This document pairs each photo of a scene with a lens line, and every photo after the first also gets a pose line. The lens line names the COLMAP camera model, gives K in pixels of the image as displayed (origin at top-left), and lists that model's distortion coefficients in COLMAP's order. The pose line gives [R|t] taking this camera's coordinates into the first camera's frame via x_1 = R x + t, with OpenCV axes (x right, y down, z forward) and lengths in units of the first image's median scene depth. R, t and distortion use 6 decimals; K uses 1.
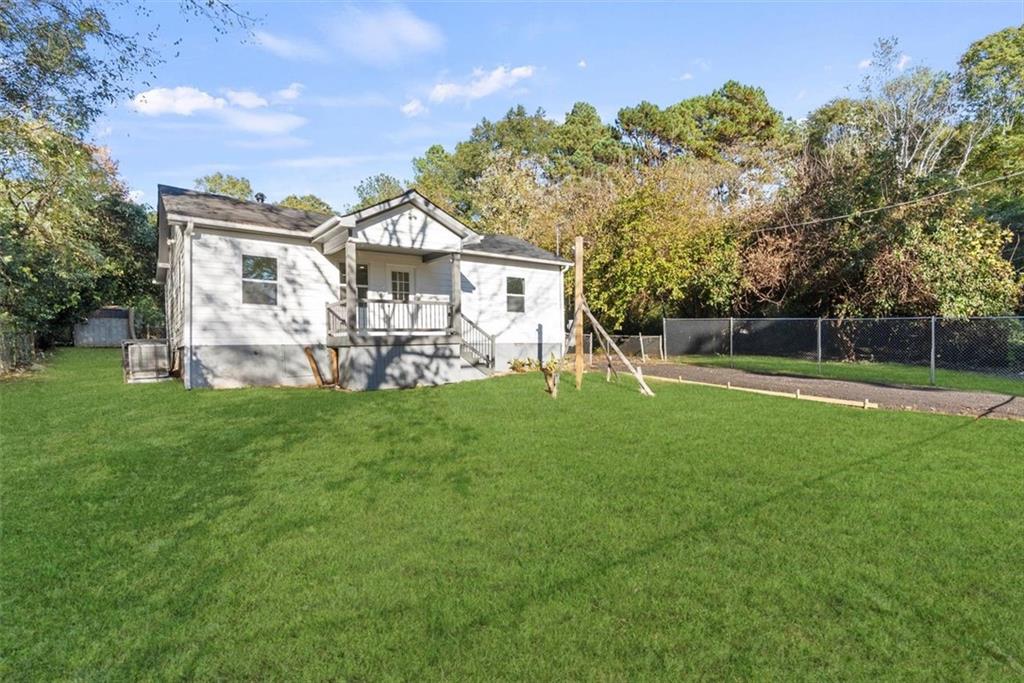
lens RADIAL K [[480.4, 0, 517.5], [0, 480.4, 350.2], [0, 0, 1]] dist [-0.002916, 0.000093]
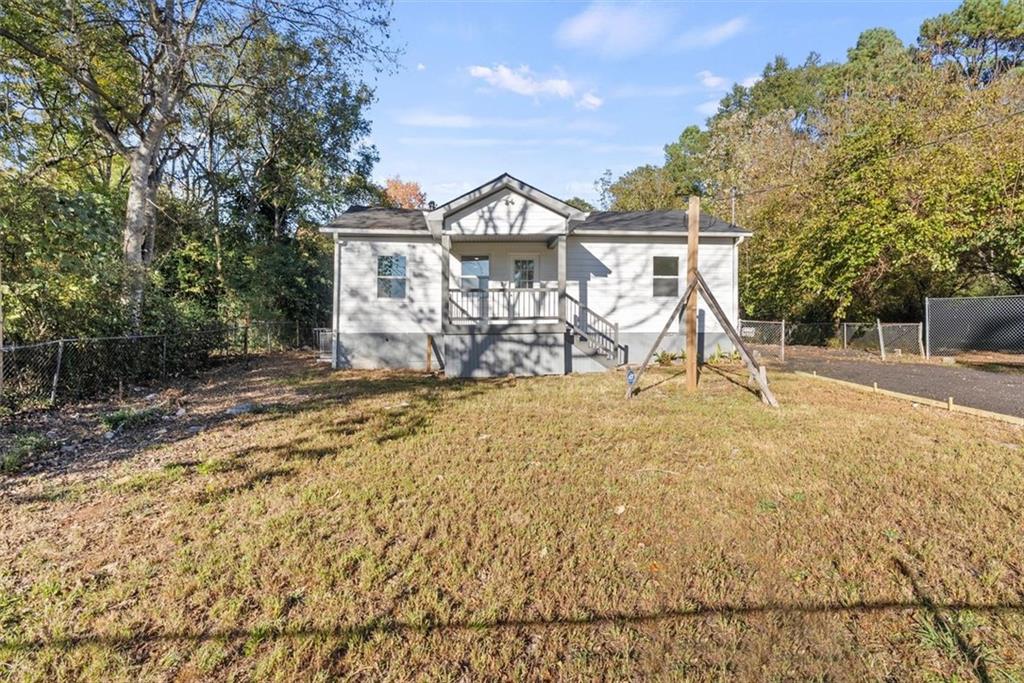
lens RADIAL K [[480.4, 0, 527.5], [0, 480.4, 340.3], [0, 0, 1]] dist [-0.002916, 0.000093]
pose [[0.846060, 0.008349, -0.533023, 0.330930], [-0.013139, 0.999900, -0.005193, 0.009761], [0.532926, 0.011397, 0.846085, 0.186071]]
